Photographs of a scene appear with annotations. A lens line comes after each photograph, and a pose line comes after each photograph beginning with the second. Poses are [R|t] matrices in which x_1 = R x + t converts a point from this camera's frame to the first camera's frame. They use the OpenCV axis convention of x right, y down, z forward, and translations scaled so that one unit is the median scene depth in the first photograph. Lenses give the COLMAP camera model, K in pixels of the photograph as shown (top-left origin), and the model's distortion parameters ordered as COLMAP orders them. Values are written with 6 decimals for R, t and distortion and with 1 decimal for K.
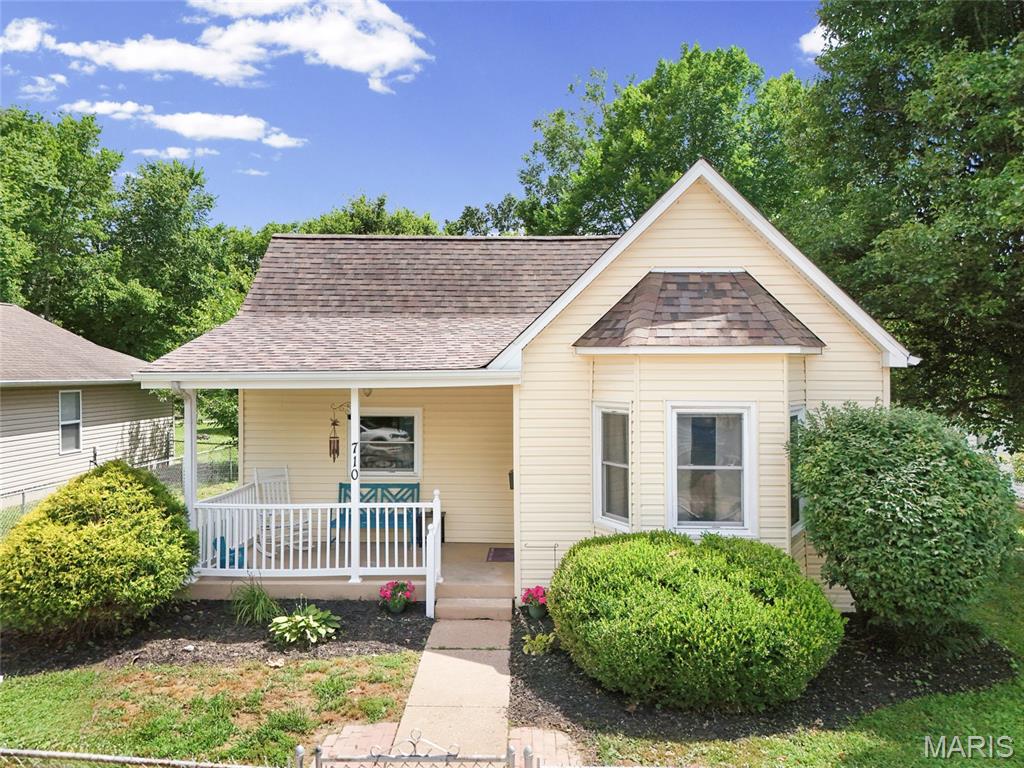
lens RADIAL K [[770.2, 0, 509.9], [0, 770.2, 384.1], [0, 0, 1]] dist [0.057970, -0.048113]
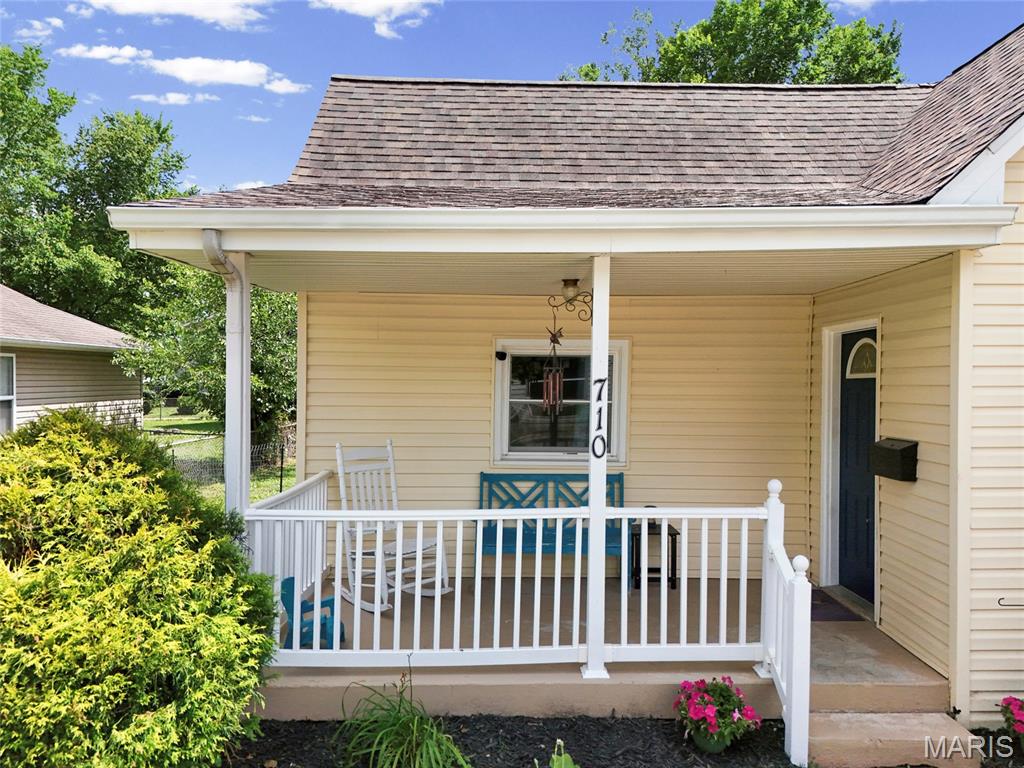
lens RADIAL K [[782.9, 0, 521.3], [0, 782.9, 385.8], [0, 0, 1]] dist [0.063875, -0.052570]
pose [[0.998489, 0.003132, 0.054868, -0.271098], [-0.002560, 0.999942, -0.010505, 0.084472], [-0.054898, 0.010349, 0.998438, 0.529082]]
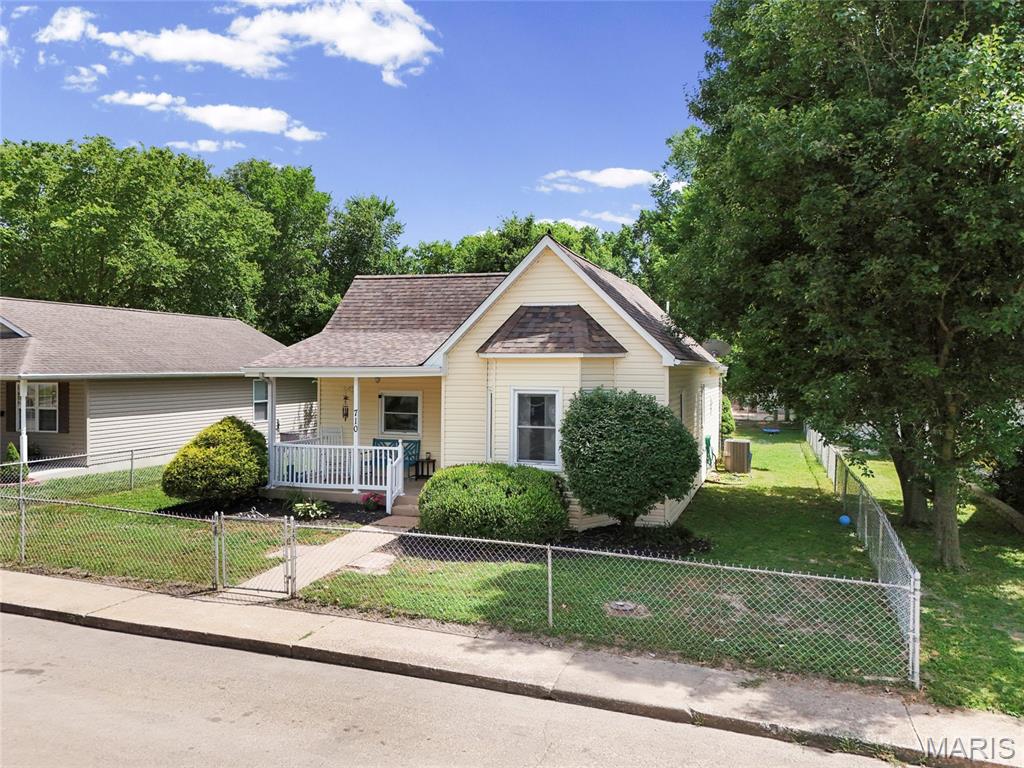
lens RADIAL K [[772.1, 0, 506.8], [0, 772.1, 379.3], [0, 0, 1]] dist [0.067752, -0.068783]
pose [[0.956687, 0.009534, -0.290963, 0.595922], [-0.009902, 0.999951, 0.000209, 0.005783], [0.290951, 0.002681, 0.956734, -0.508336]]
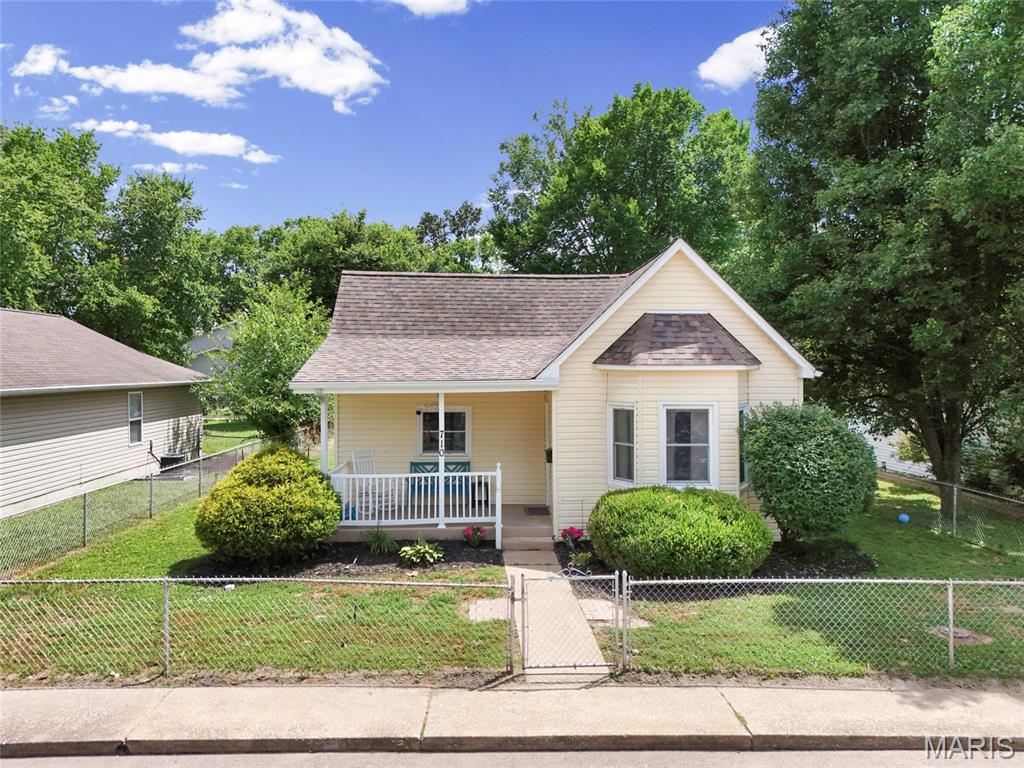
lens RADIAL K [[772.1, 0, 506.8], [0, 772.1, 379.3], [0, 0, 1]] dist [0.067752, -0.068783]
pose [[0.997256, -0.002146, 0.074006, -0.184049], [0.002204, 0.999997, -0.000701, -0.018233], [-0.074004, 0.000862, 0.997258, -0.434482]]
